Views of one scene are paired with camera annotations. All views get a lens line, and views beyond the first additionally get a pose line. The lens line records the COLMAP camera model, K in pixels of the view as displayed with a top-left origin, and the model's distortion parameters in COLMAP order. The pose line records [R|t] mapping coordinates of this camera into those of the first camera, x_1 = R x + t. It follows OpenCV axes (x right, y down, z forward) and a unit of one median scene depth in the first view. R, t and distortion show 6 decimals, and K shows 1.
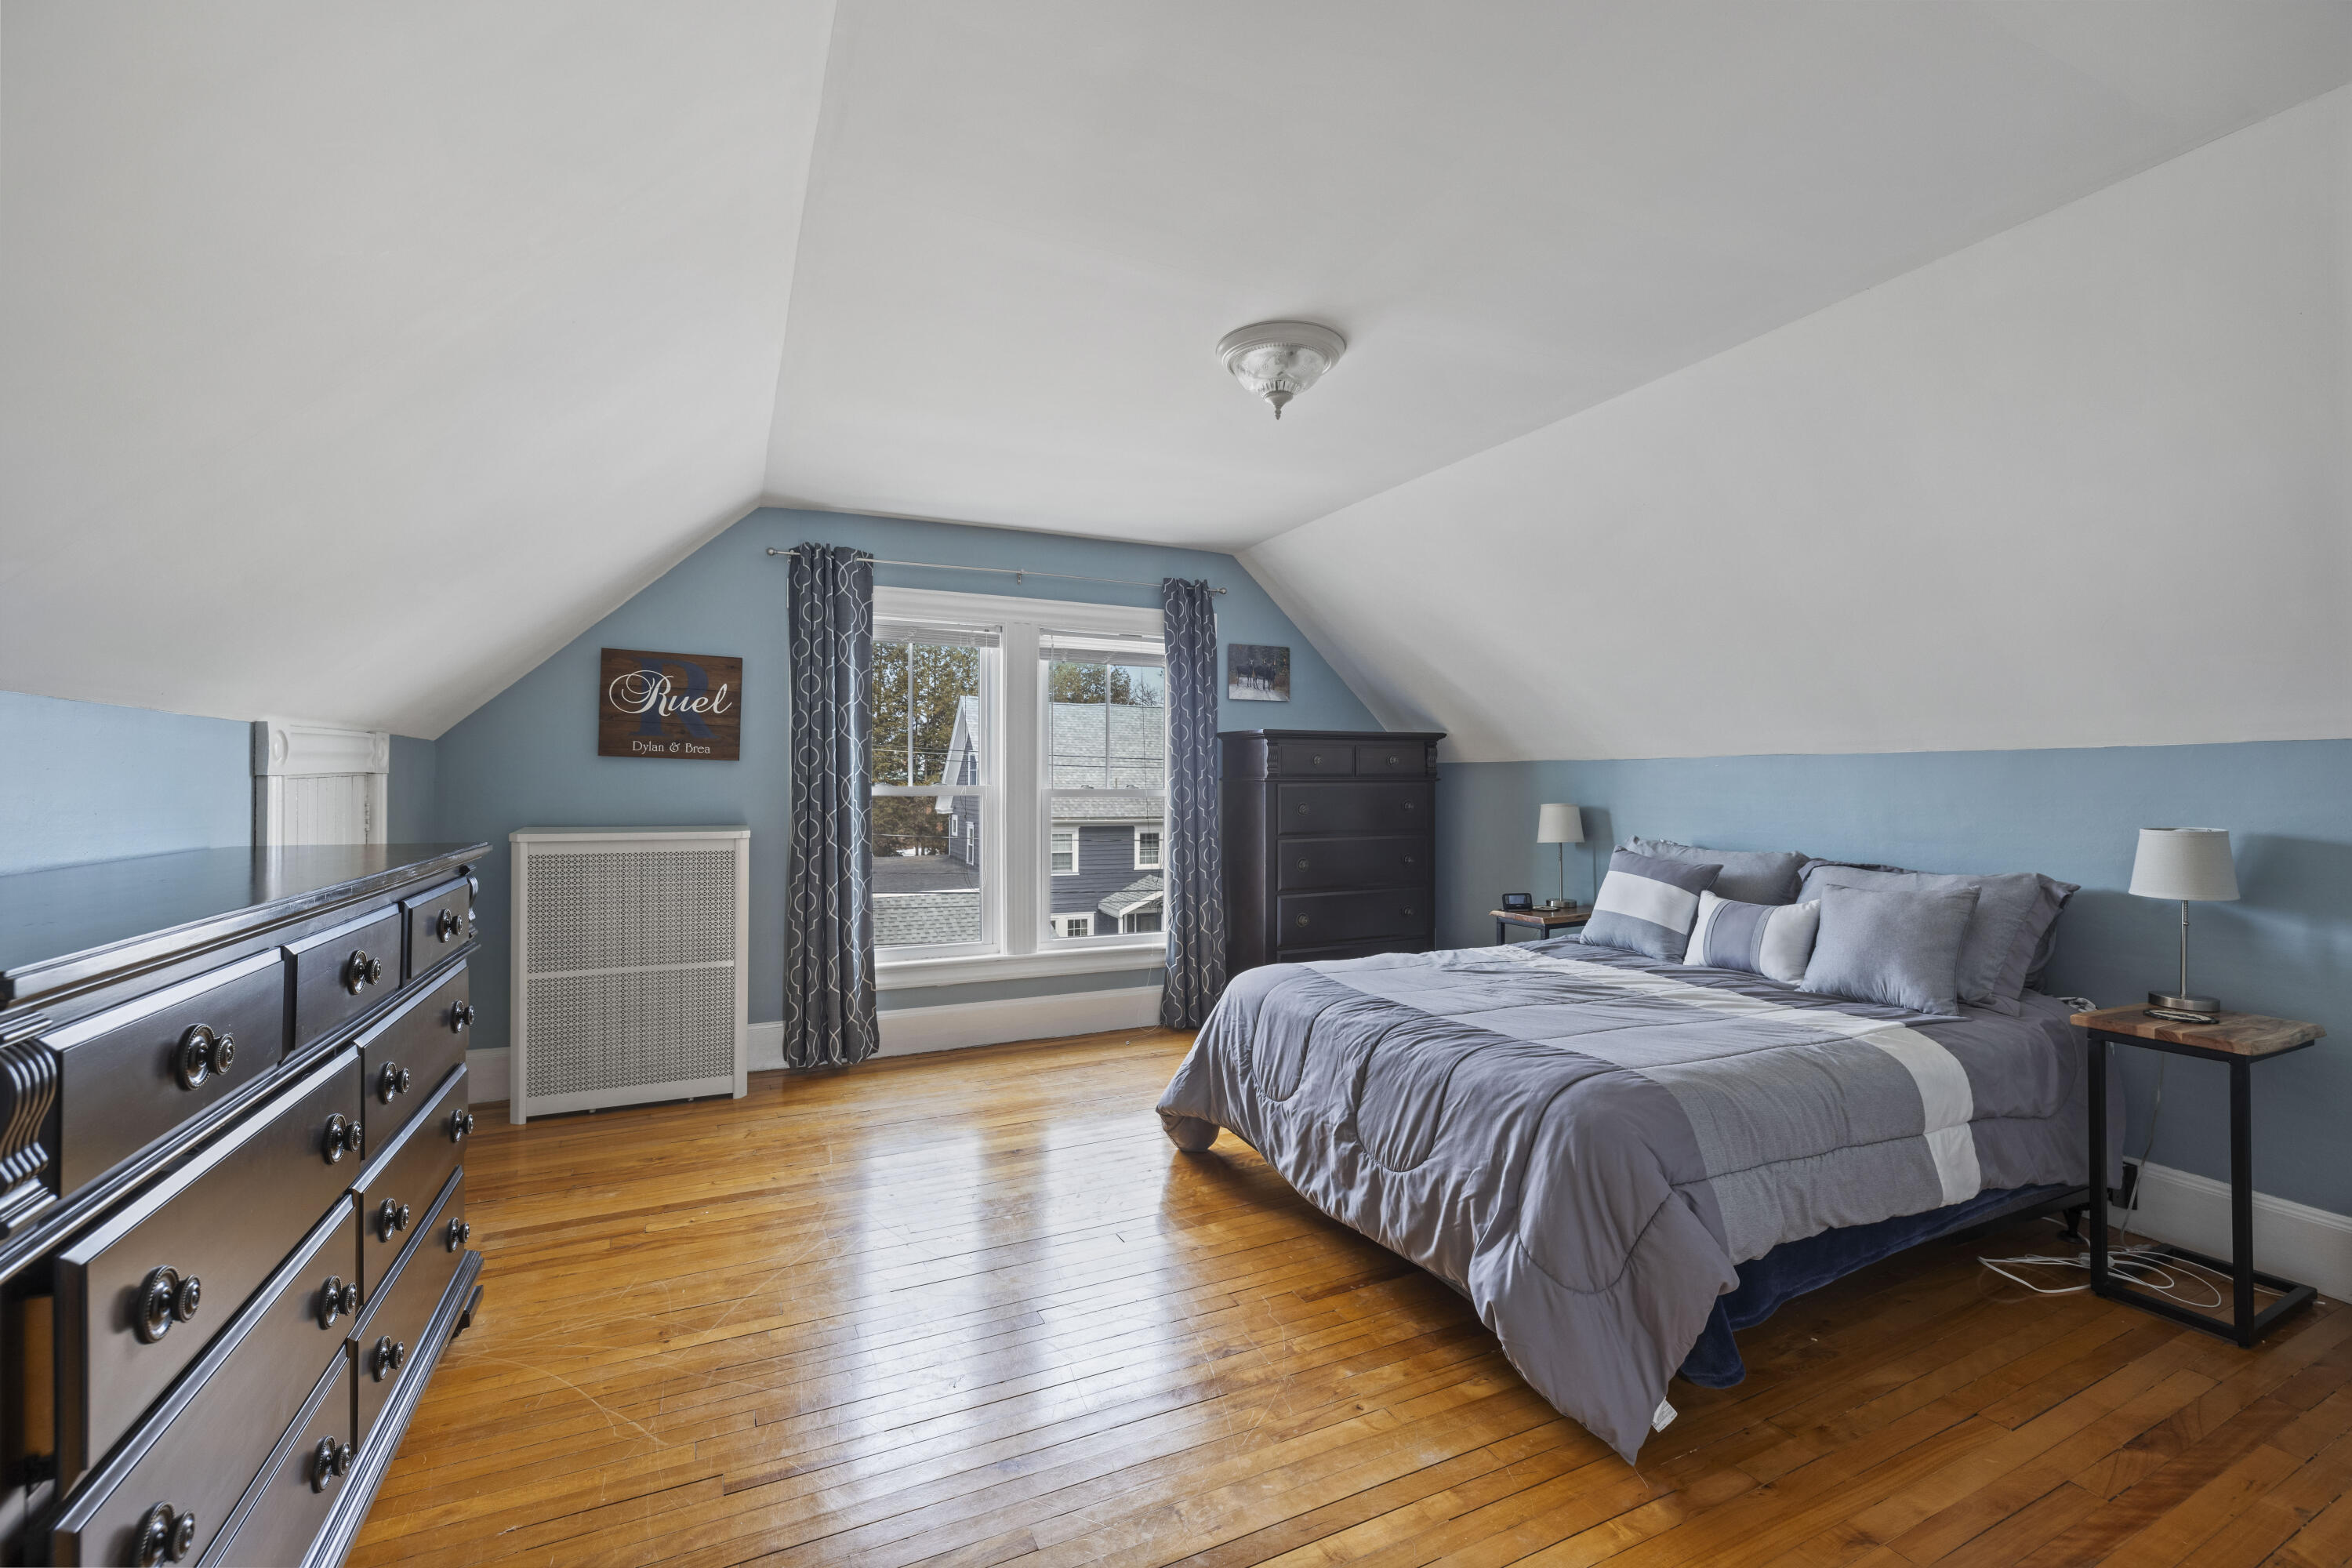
lens RADIAL K [[981.6, 0, 1162.9], [0, 981.6, 780.8], [0, 0, 1]] dist [-0.002123, 0.000010]
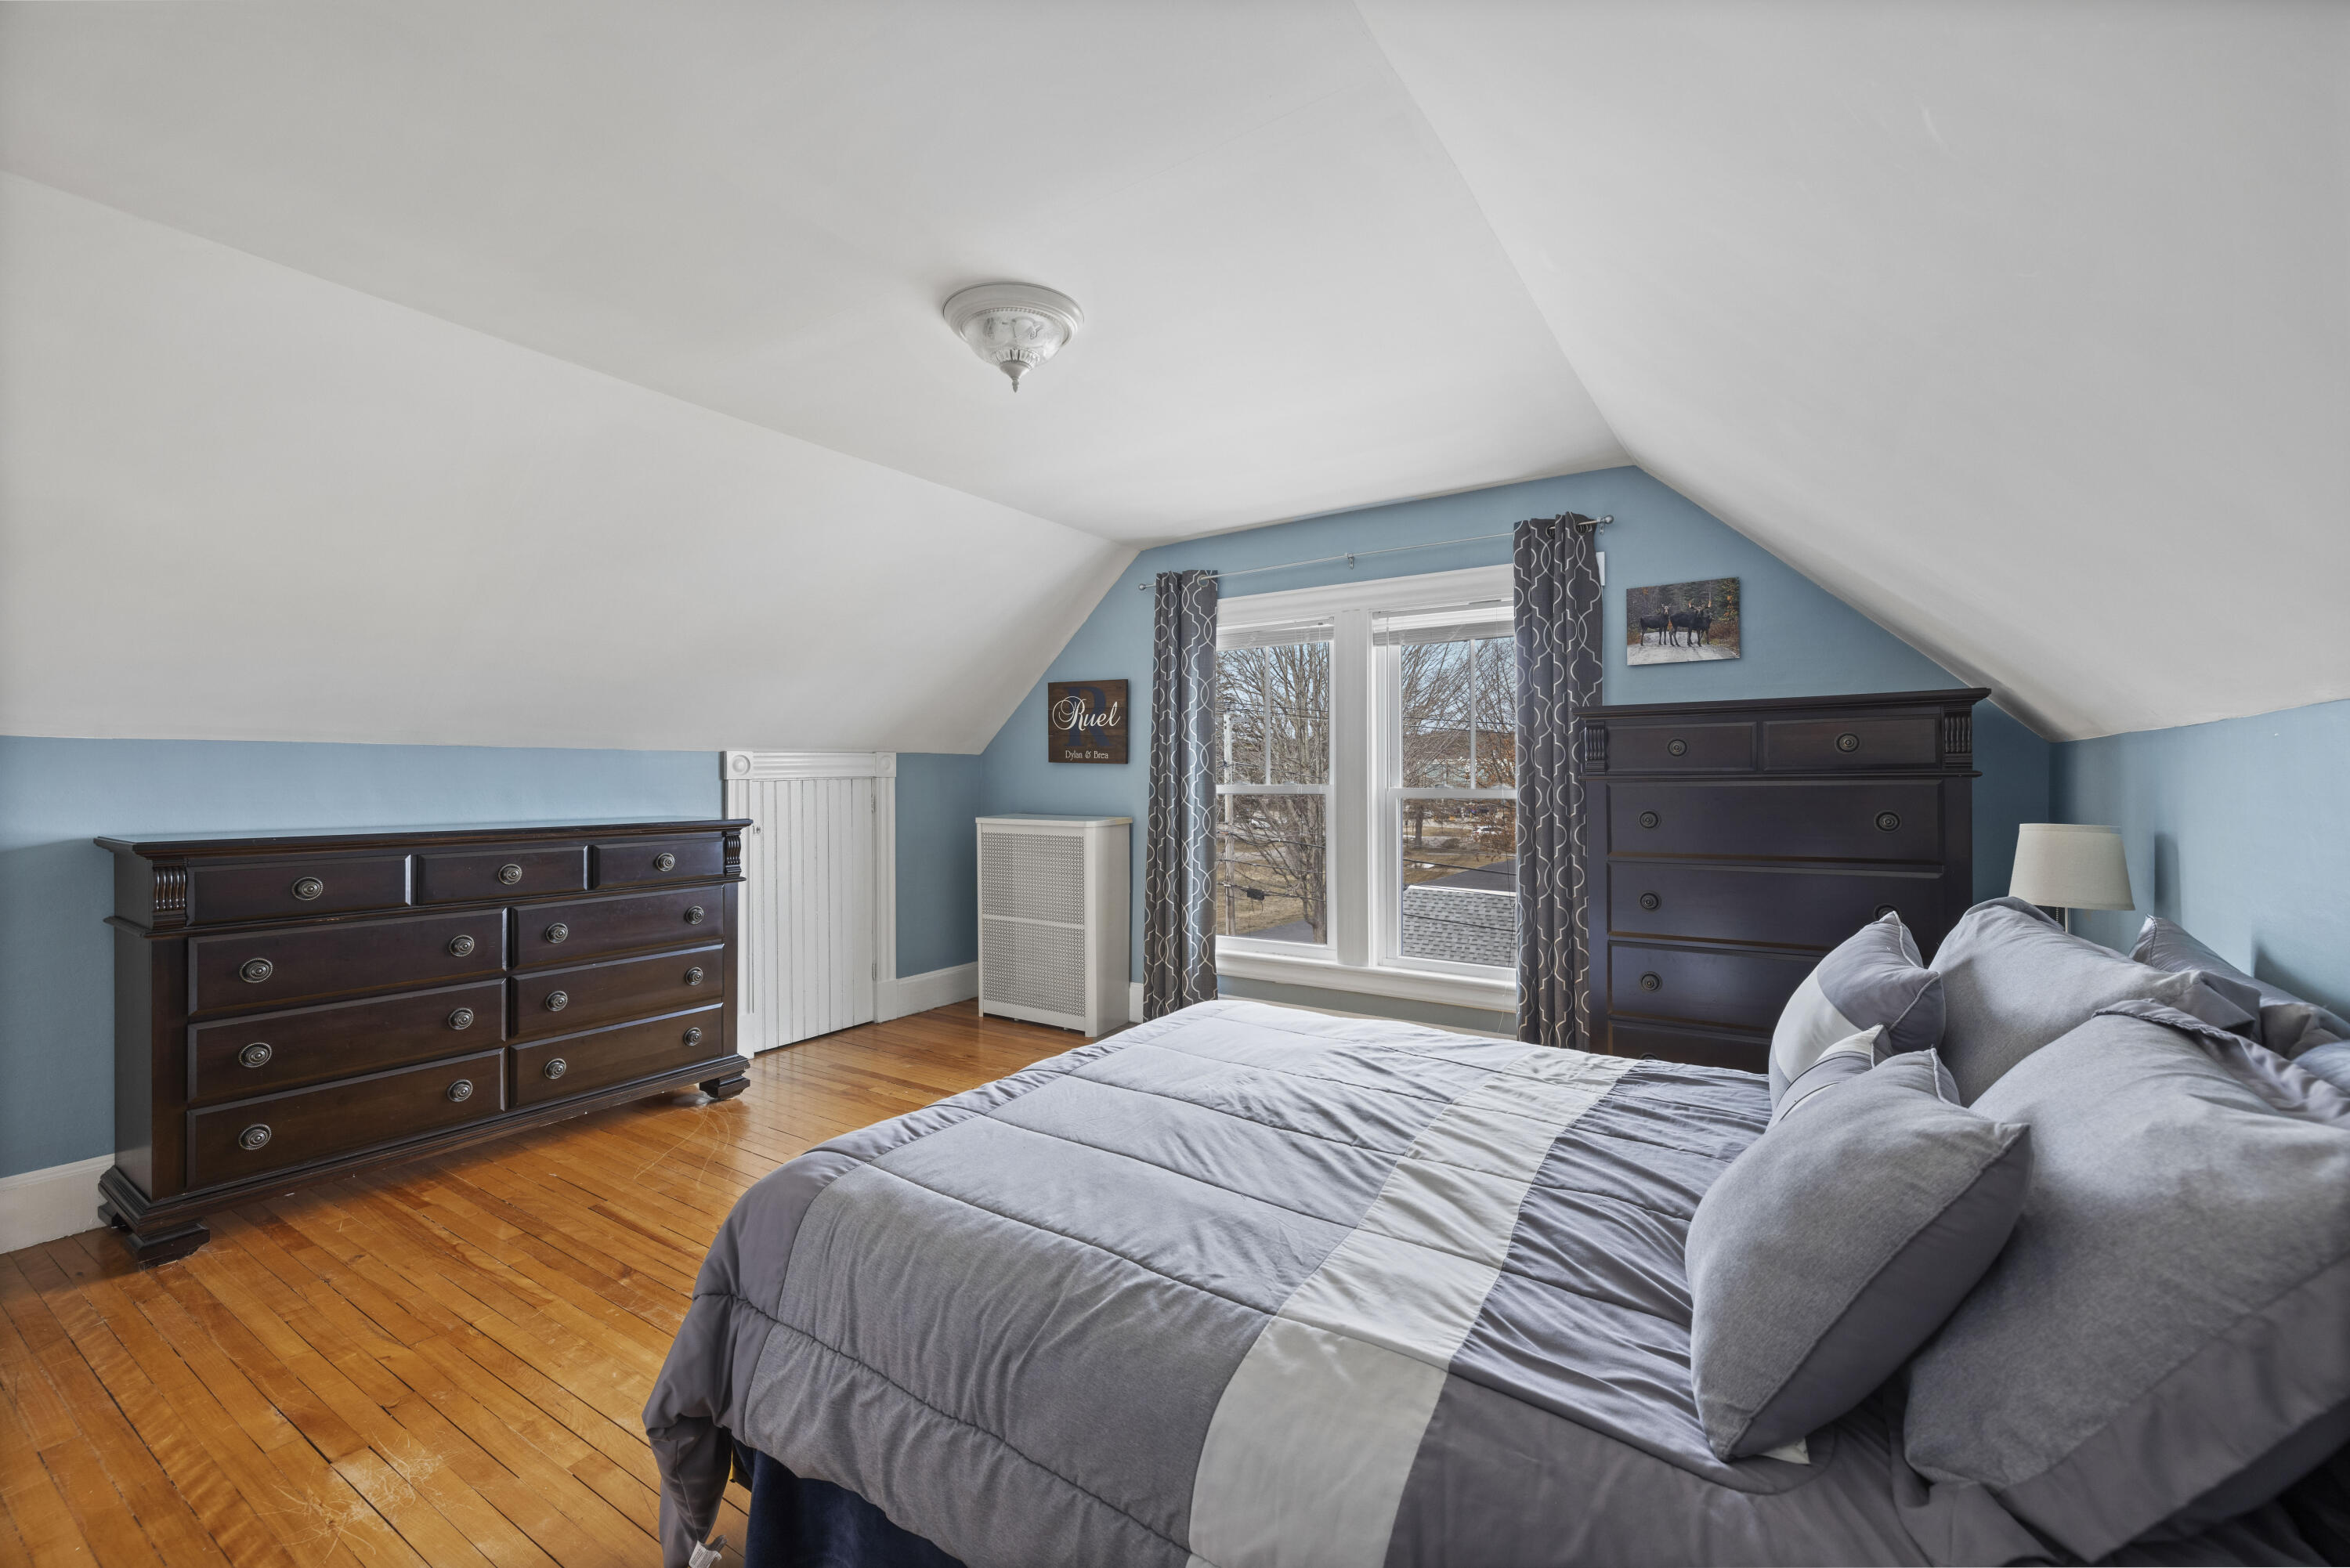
lens RADIAL K [[980.6, 0, 1160.2], [0, 980.6, 783.8], [0, 0, 1]] dist [-0.002123, 0.000010]
pose [[0.520825, 0.000535, -0.853663, 0.617320], [0.004806, 0.999982, 0.003559, -0.000185], [0.853650, -0.005956, 0.520813, 0.398520]]
